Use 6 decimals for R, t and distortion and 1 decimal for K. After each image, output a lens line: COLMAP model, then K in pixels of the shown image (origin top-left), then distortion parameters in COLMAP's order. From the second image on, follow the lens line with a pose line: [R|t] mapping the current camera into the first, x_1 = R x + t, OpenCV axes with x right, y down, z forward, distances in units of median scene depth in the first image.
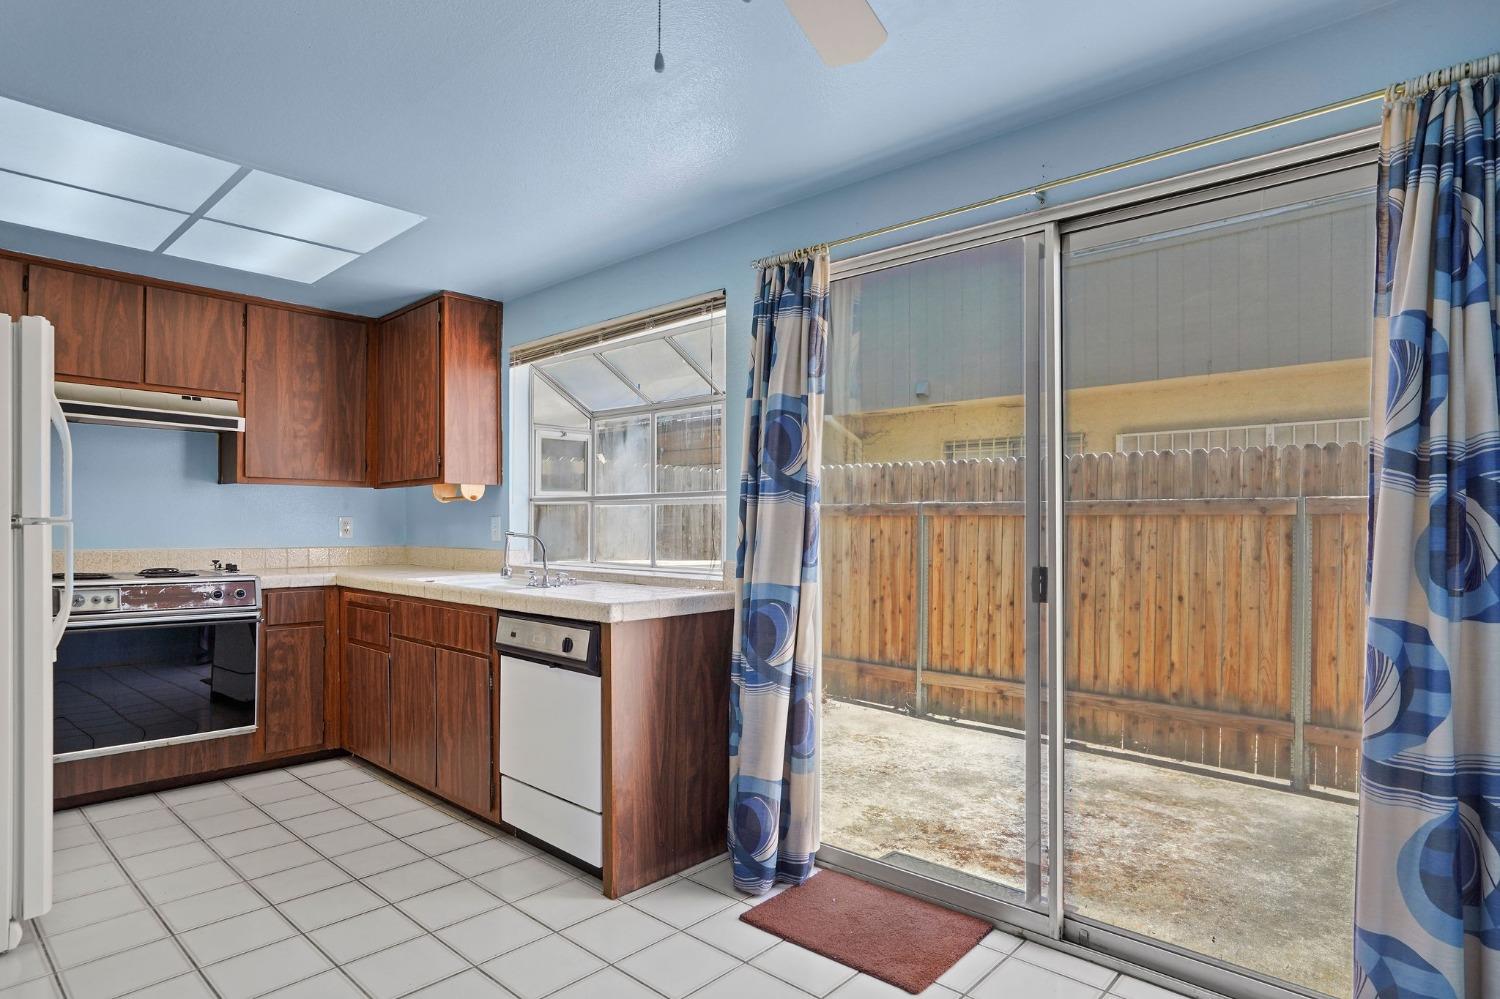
lens RADIAL K [[826.5, 0, 747.2], [0, 826.5, 534.8], [0, 0, 1]] dist [-0.003219, 0.000549]
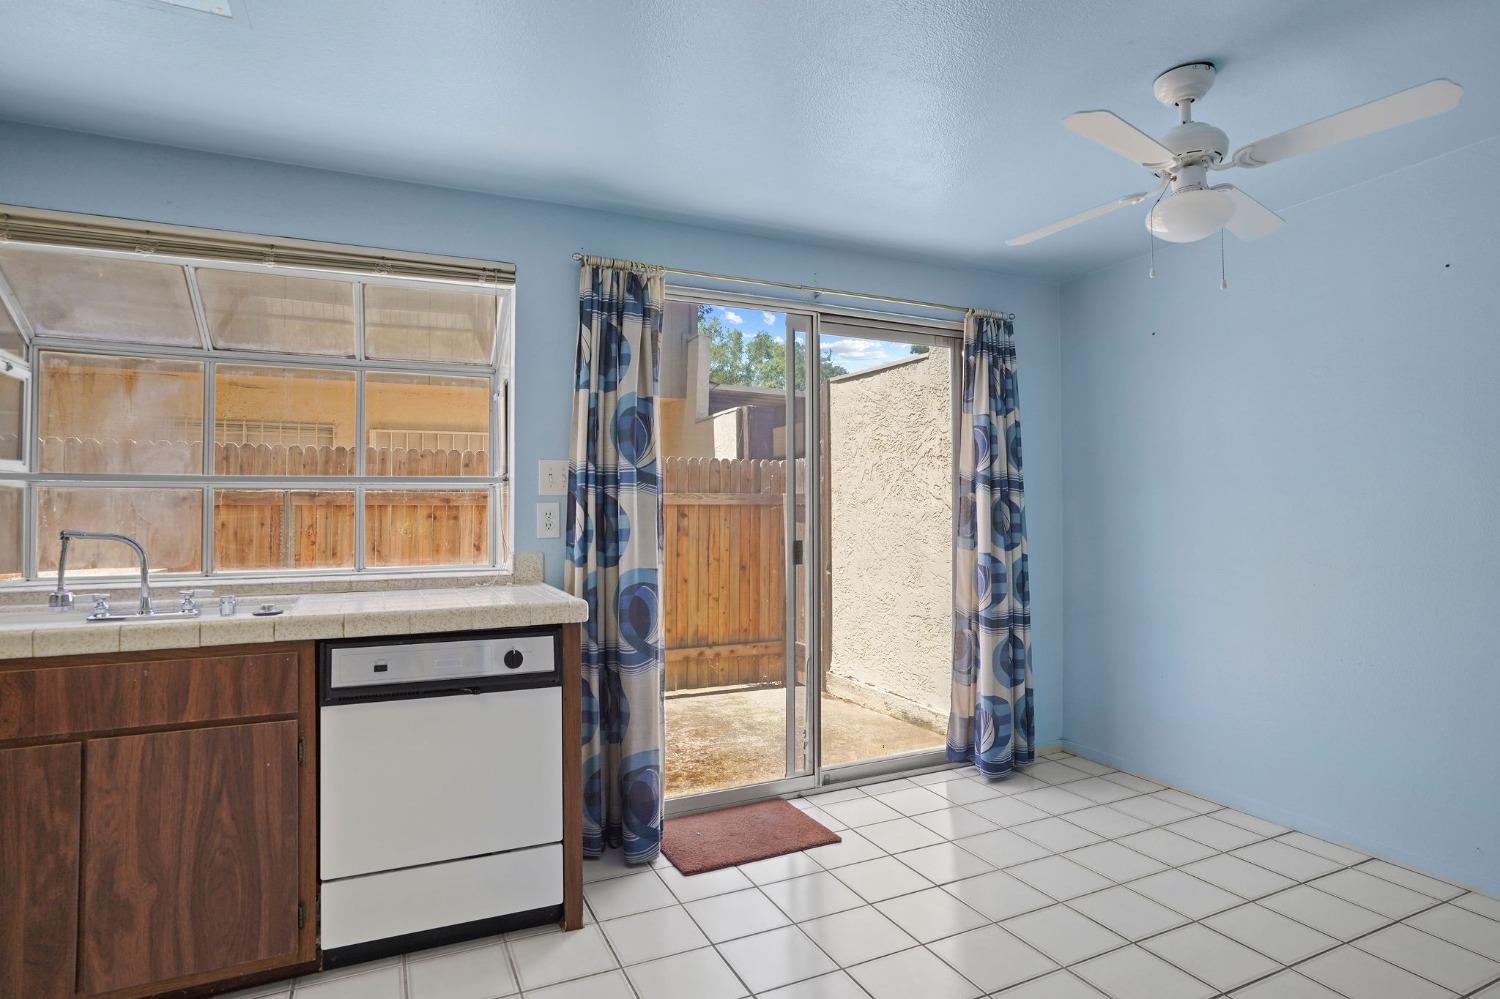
lens RADIAL K [[810.5, 0, 750.0], [0, 810.5, 499.5], [0, 0, 1]] dist [-0.027564, 0.000533]
pose [[0.373750, 0.008537, 0.927490, -0.793834], [0.021282, 0.999615, -0.017777, -0.007123], [-0.927285, 0.026383, 0.373424, 0.423486]]
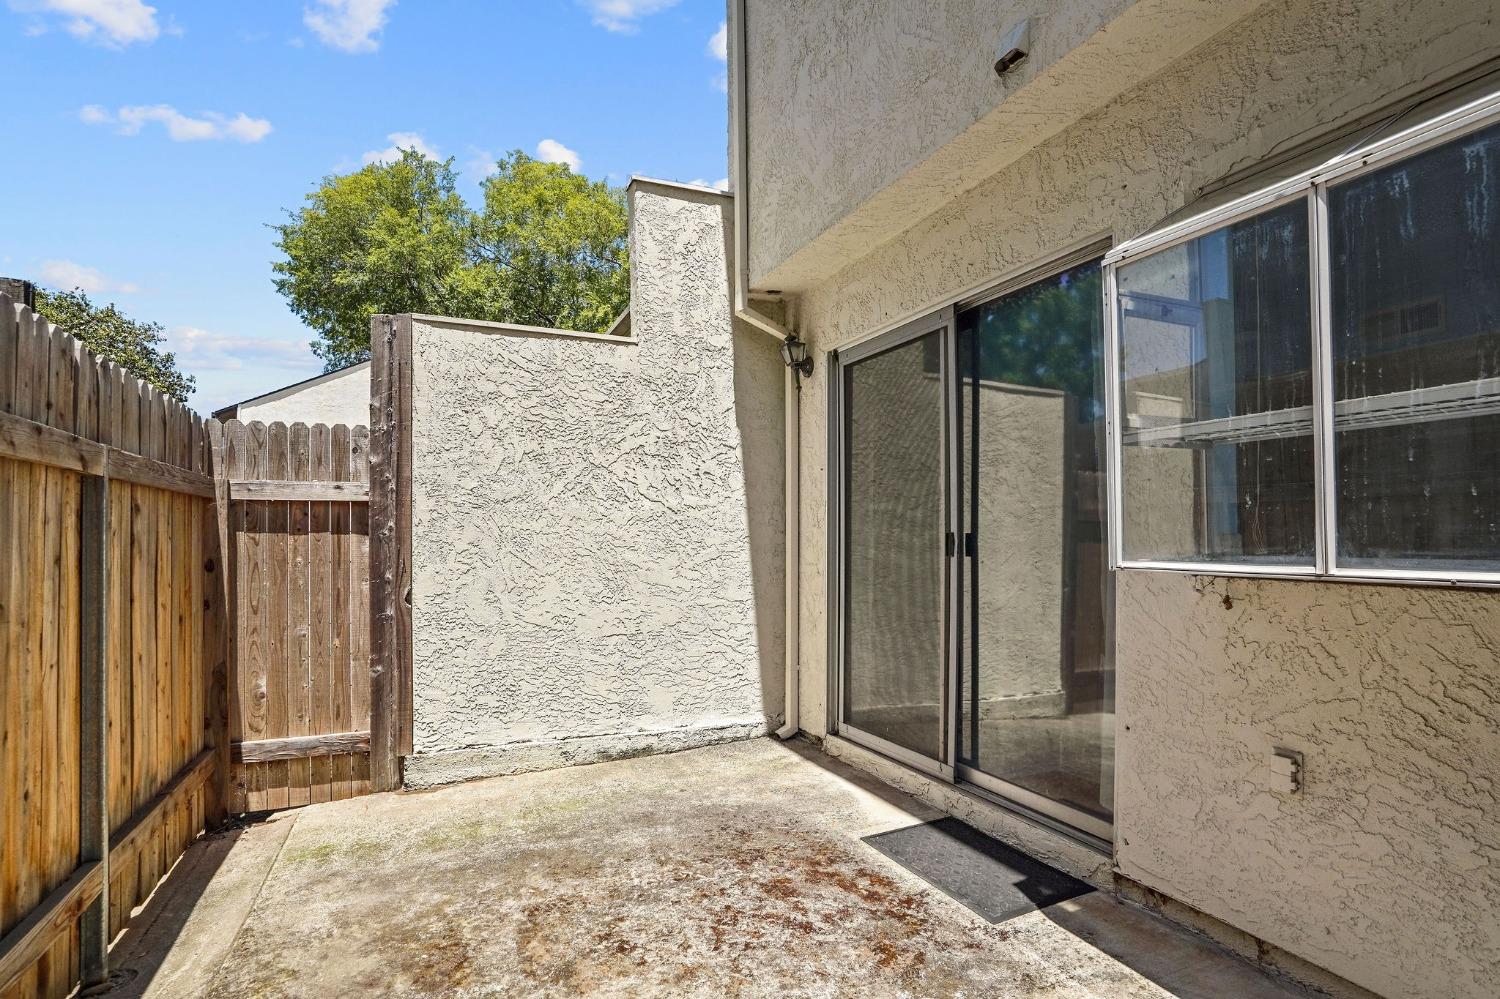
lens RADIAL K [[750.8, 0, 748.6], [0, 750.8, 537.5], [0, 0, 1]] dist [-0.036705, 0.000069]
pose [[-0.917115, 0.008251, 0.398536, 0.121748], [0.012988, 0.999873, 0.009186, 0.026760], [-0.398410, 0.013601, -0.917107, 1.853304]]
